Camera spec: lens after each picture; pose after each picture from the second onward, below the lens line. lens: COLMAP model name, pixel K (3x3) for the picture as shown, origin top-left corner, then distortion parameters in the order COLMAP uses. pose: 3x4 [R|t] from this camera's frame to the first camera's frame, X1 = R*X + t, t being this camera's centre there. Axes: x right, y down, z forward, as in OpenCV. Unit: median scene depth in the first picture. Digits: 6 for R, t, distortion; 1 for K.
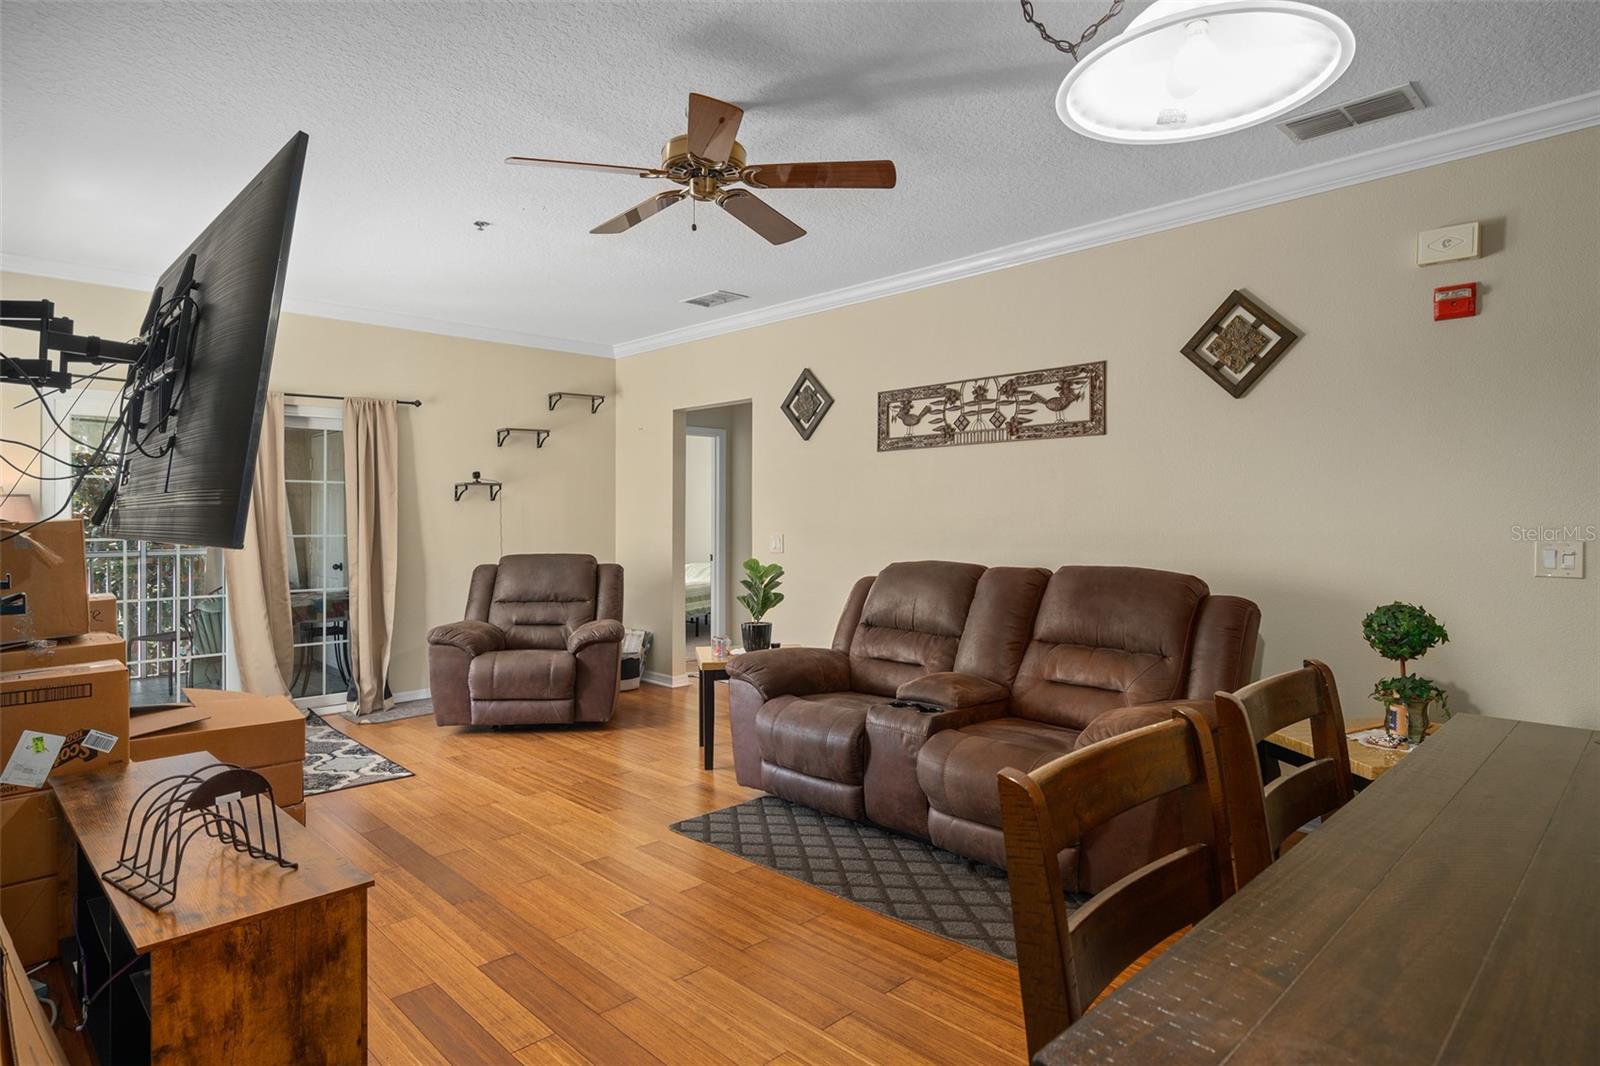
lens RADIAL K [[878.0, 0, 795.4], [0, 878.0, 522.4], [0, 0, 1]] dist [0.018847, 0.000549]
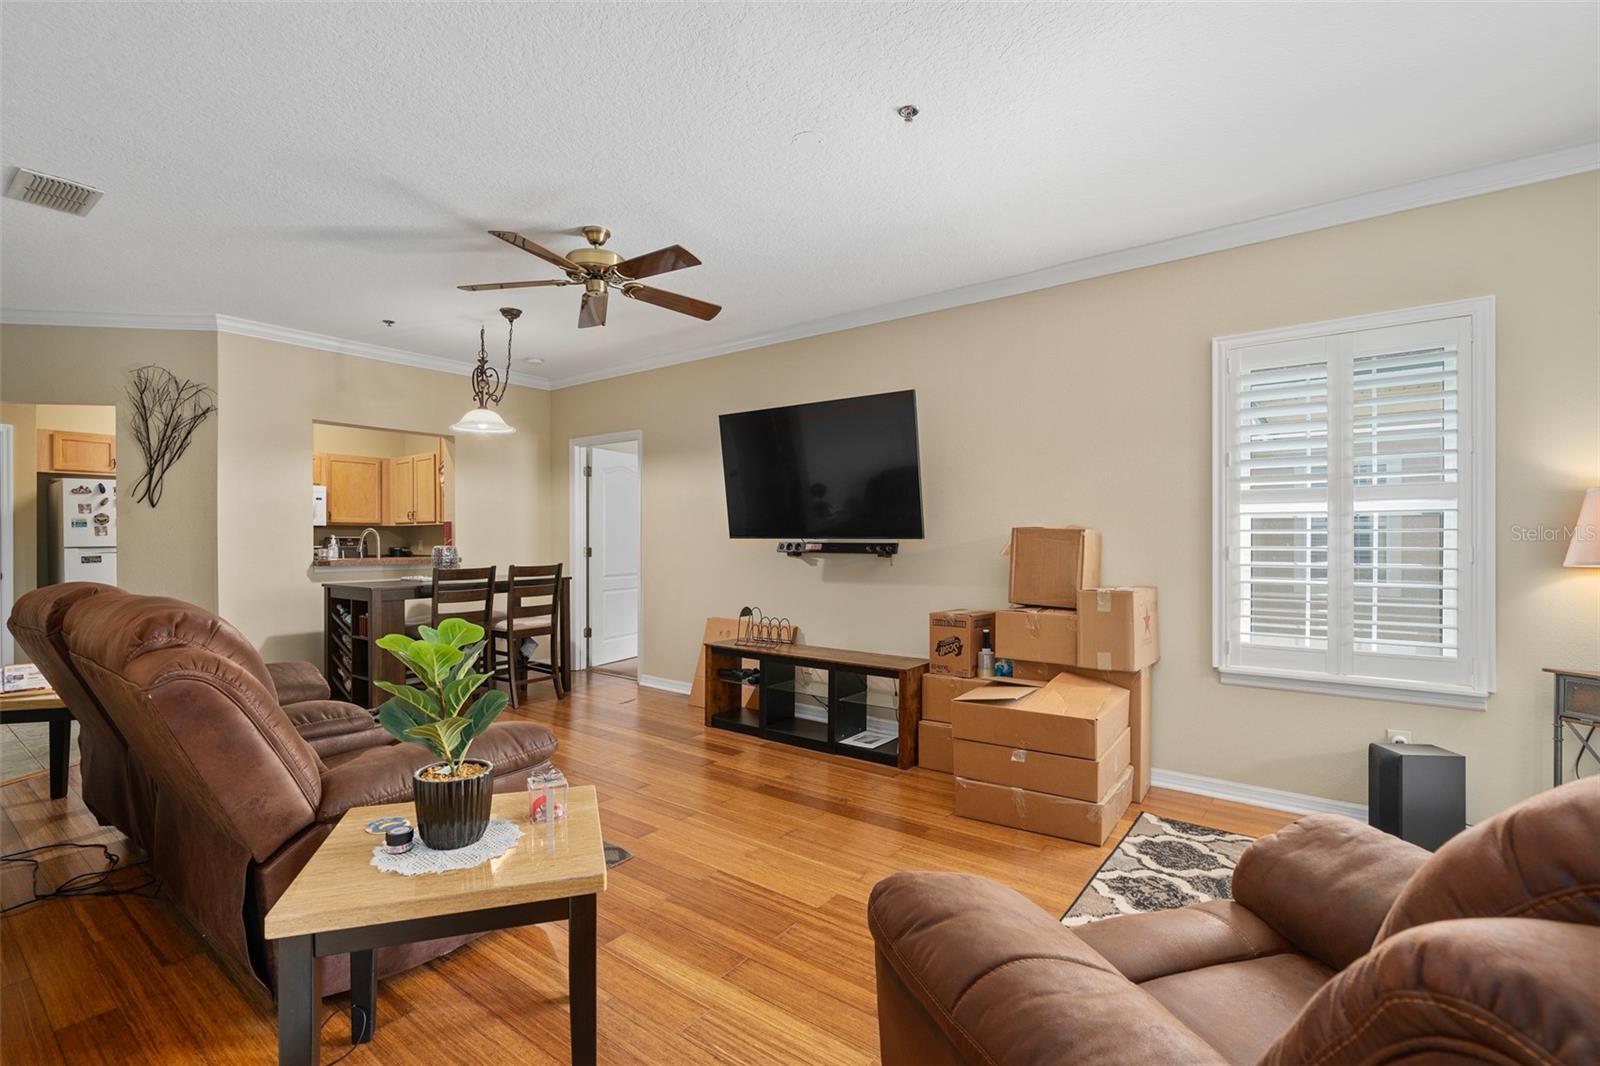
lens RADIAL K [[737.1, 0, 804.7], [0, 737.1, 532.9], [0, 0, 1]] dist [-0.000871, 0.000557]
pose [[-0.988301, 0.000355, -0.152515, -0.159737], [0.000996, 0.999991, -0.004126, 0.007912], [0.152512, -0.004230, -0.988292, 1.385432]]
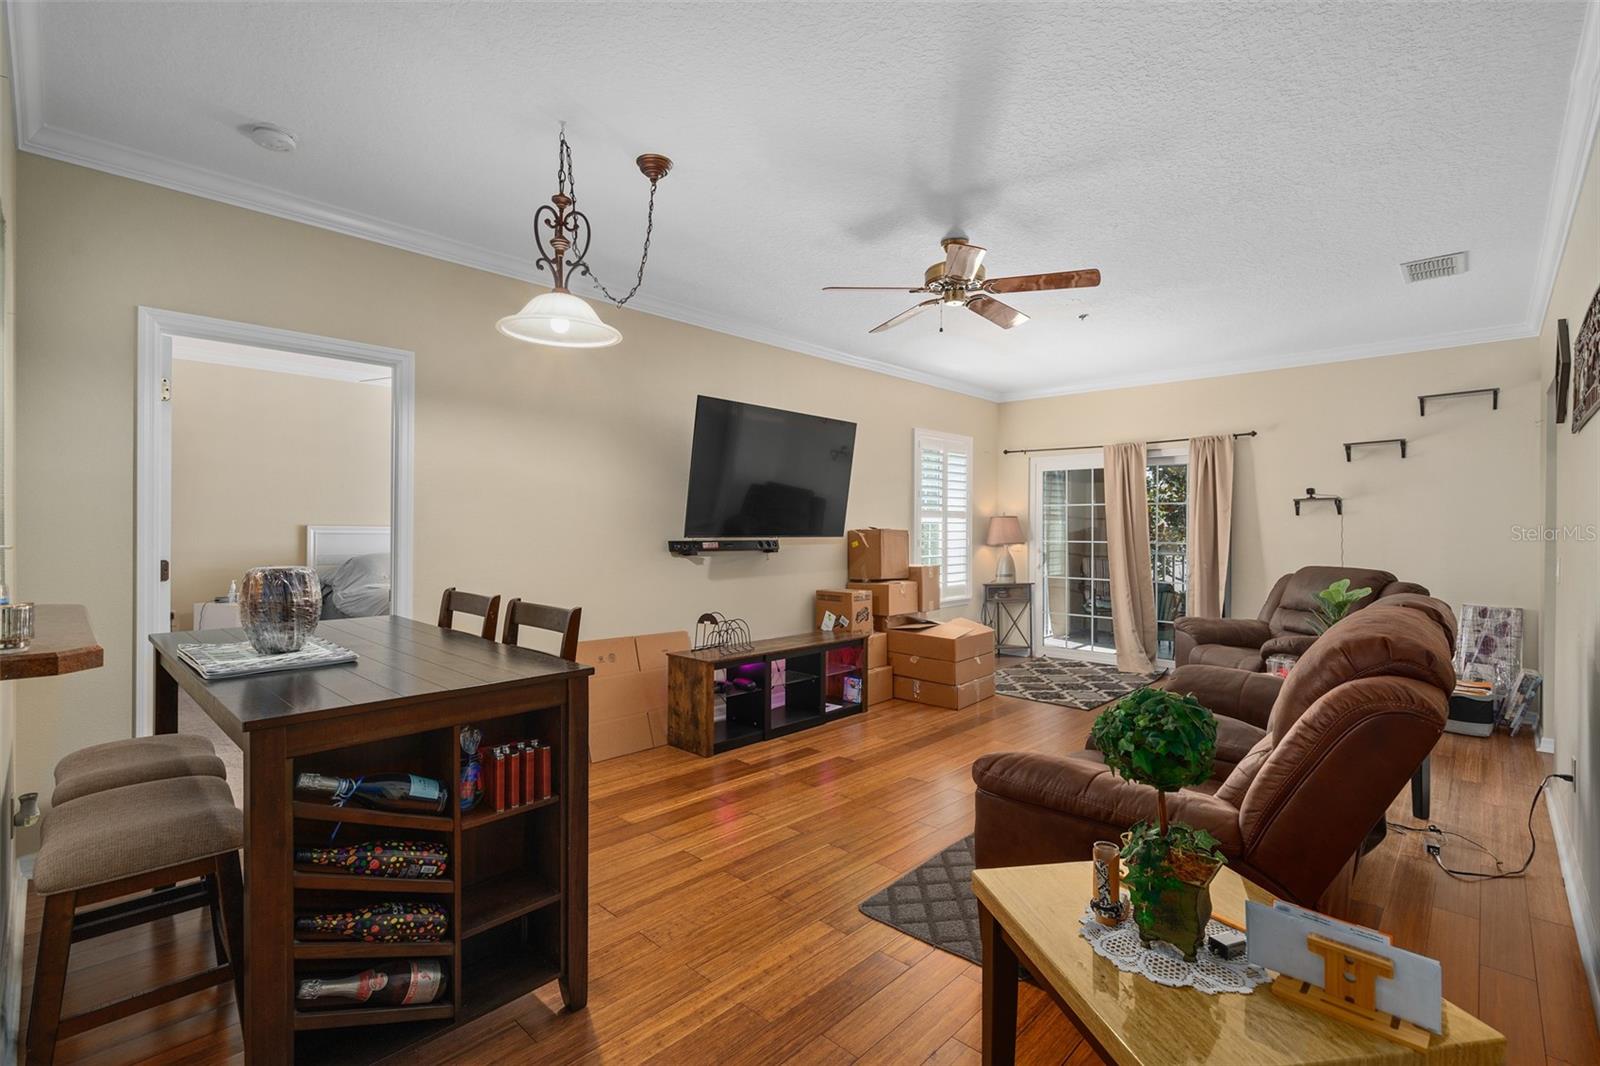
lens RADIAL K [[737.1, 0, 794.4], [0, 737.1, 531.4], [0, 0, 1]] dist [-0.000871, 0.000557]
pose [[0.051995, 0.007735, -0.998617, 0.675305], [-0.012150, 0.999901, 0.007112, -0.004143], [0.998573, 0.011763, 0.052084, 0.432702]]
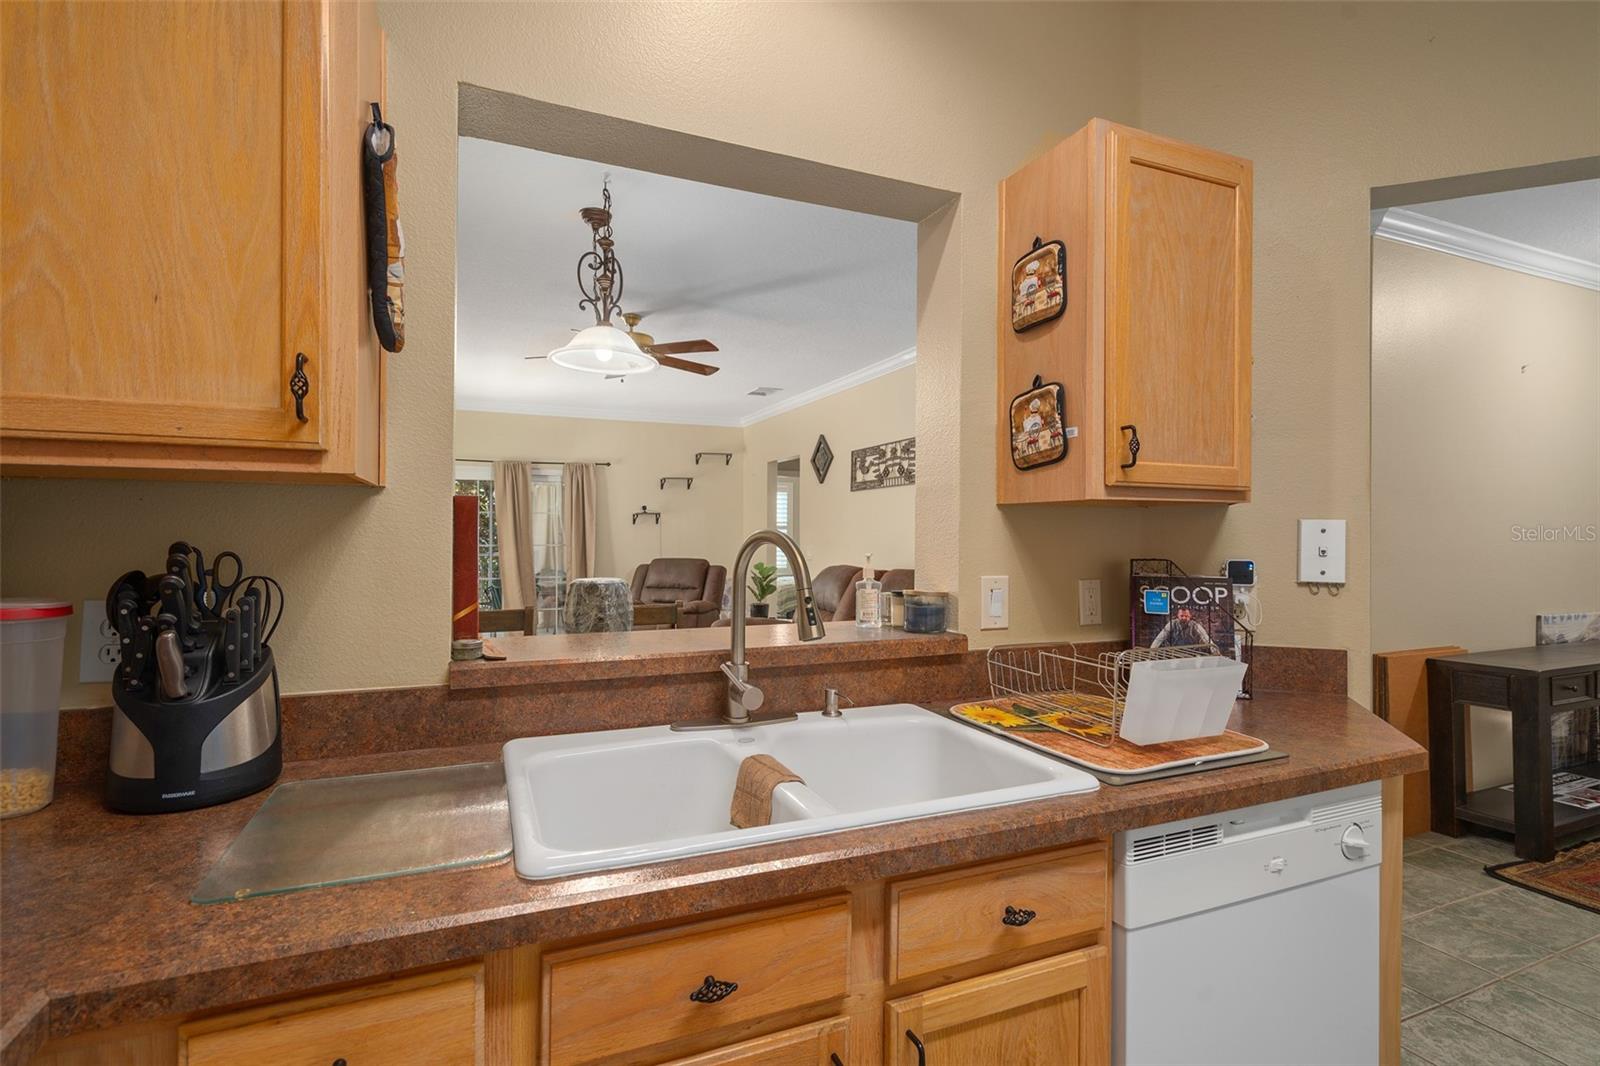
lens RADIAL K [[747.0, 0, 793.8], [0, 747.0, 536.7], [0, 0, 1]] dist [0.003966, 0.001032]
pose [[0.935600, 0.008100, -0.352969, 0.488725], [-0.009603, 0.999951, -0.002507, -0.001157], [0.352931, 0.005736, 0.935632, -0.219634]]
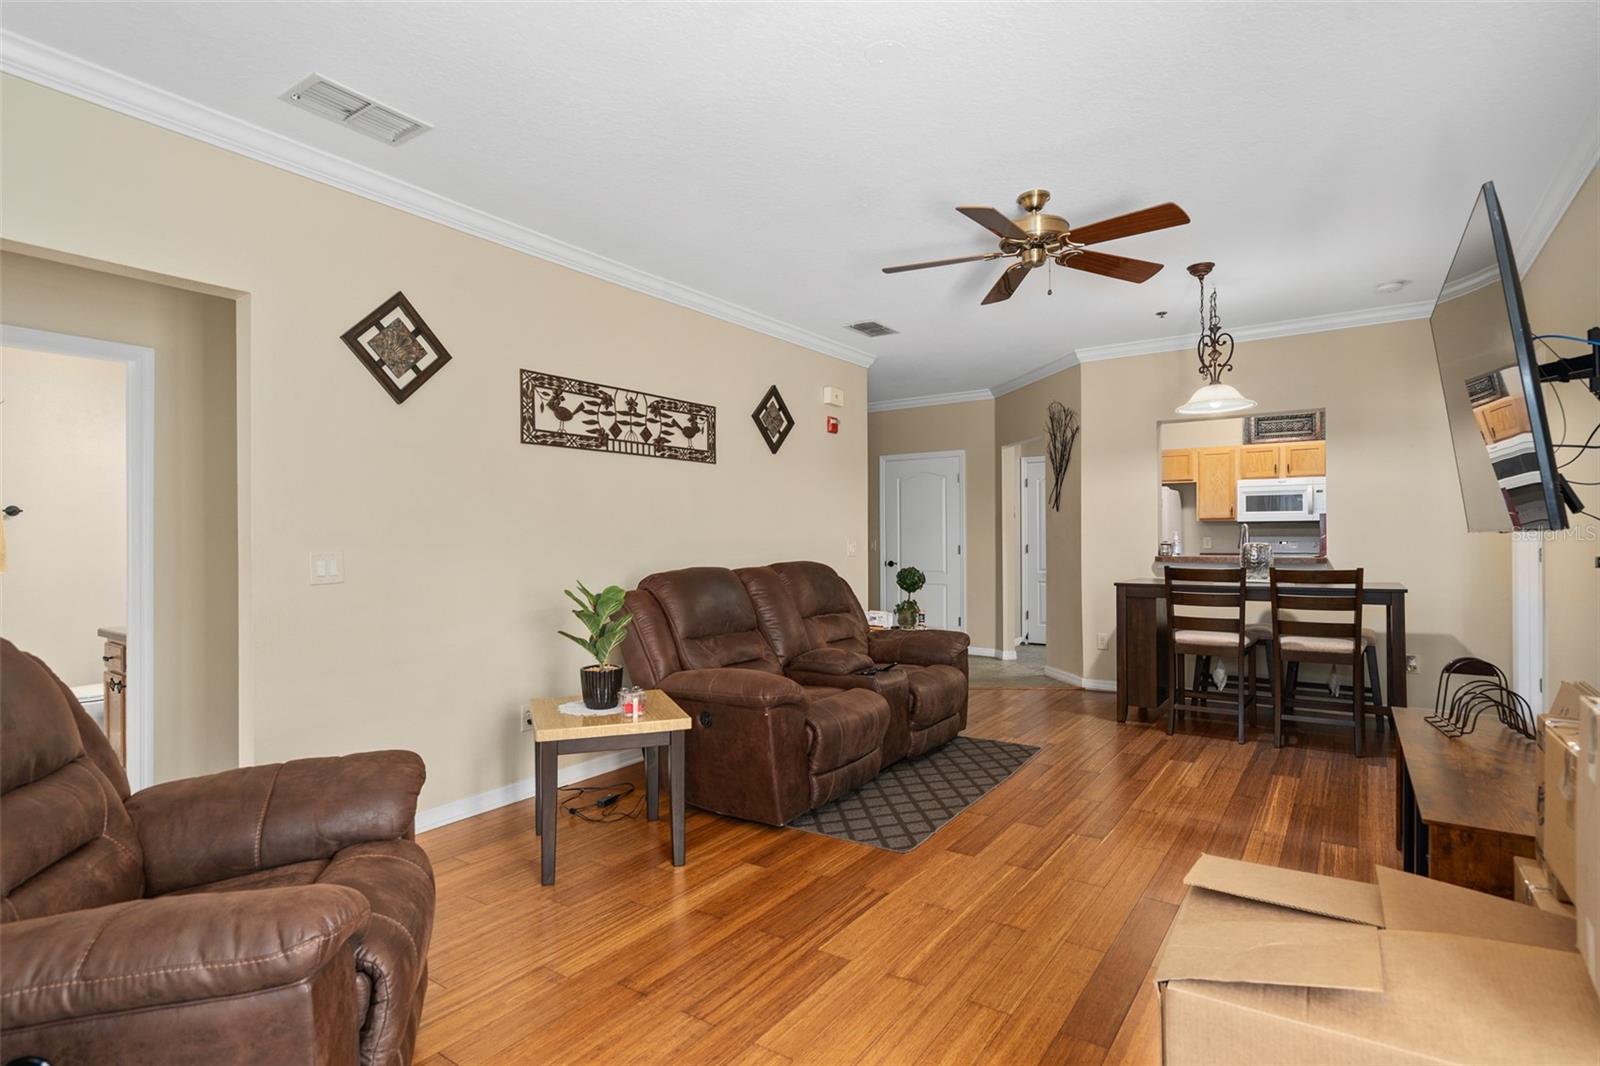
lens RADIAL K [[807.6, 0, 788.1], [0, 807.6, 539.7], [0, 0, 1]] dist [0.000676, -0.000085]
pose [[-0.185936, 0.000931, 0.982561, -0.739748], [0.011670, 0.999931, 0.001261, 0.010635], [-0.982493, 0.011701, -0.185934, 0.985944]]
